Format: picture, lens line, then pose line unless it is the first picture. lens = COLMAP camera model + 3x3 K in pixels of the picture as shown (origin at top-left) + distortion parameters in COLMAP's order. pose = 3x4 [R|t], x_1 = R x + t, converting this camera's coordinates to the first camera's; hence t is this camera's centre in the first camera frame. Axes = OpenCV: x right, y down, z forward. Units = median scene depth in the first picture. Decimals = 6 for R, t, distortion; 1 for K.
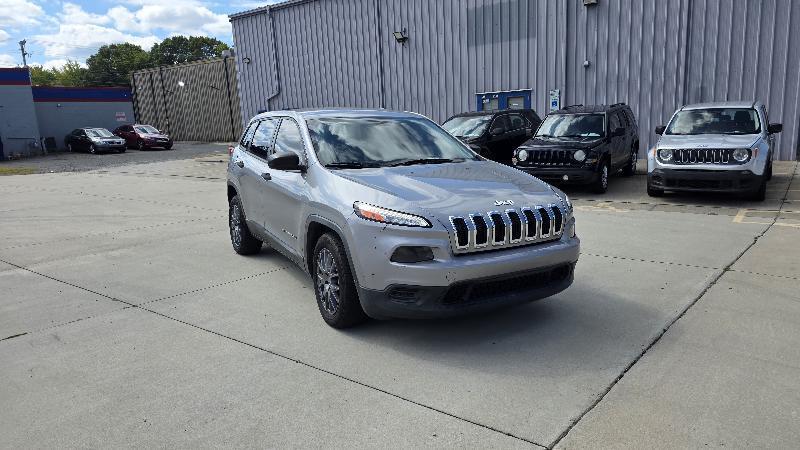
lens RADIAL K [[540.2, 0, 398.4], [0, 540.2, 222.8], [0, 0, 1]] dist [0.055983, -0.056689]
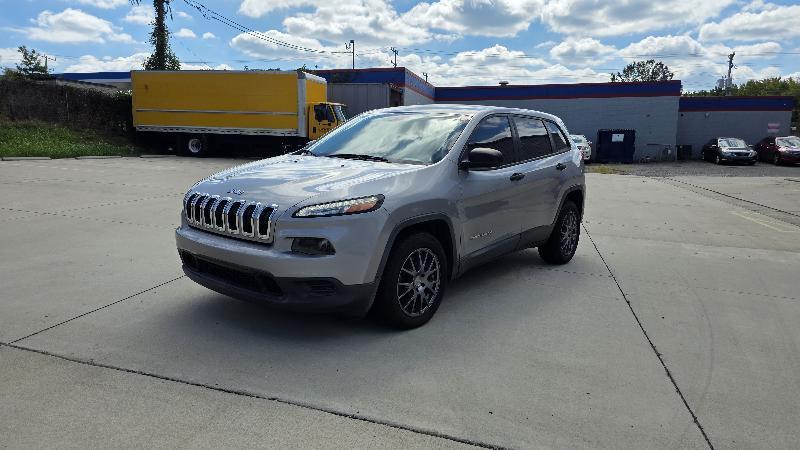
lens RADIAL K [[536.5, 0, 403.0], [0, 536.5, 236.2], [0, 0, 1]] dist [0.059276, -0.058656]
pose [[0.379172, 0.203555, -0.902659, 0.216167], [-0.200457, 0.970408, 0.134628, -0.027060], [0.903352, 0.129897, 0.408756, 0.155492]]
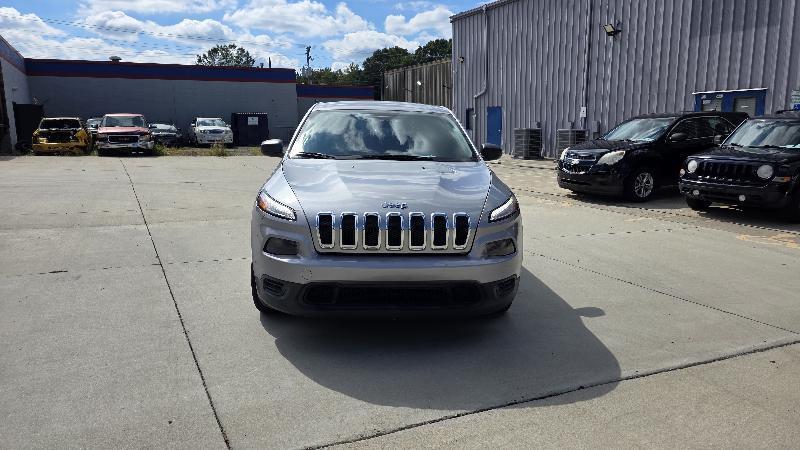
lens RADIAL K [[540.2, 0, 398.4], [0, 540.2, 222.8], [0, 0, 1]] dist [0.055983, -0.056689]
pose [[0.905121, 0.112641, -0.409961, 0.100604], [-0.112242, 0.993363, 0.025129, -0.005360], [0.410071, 0.023270, 0.911757, 0.031239]]
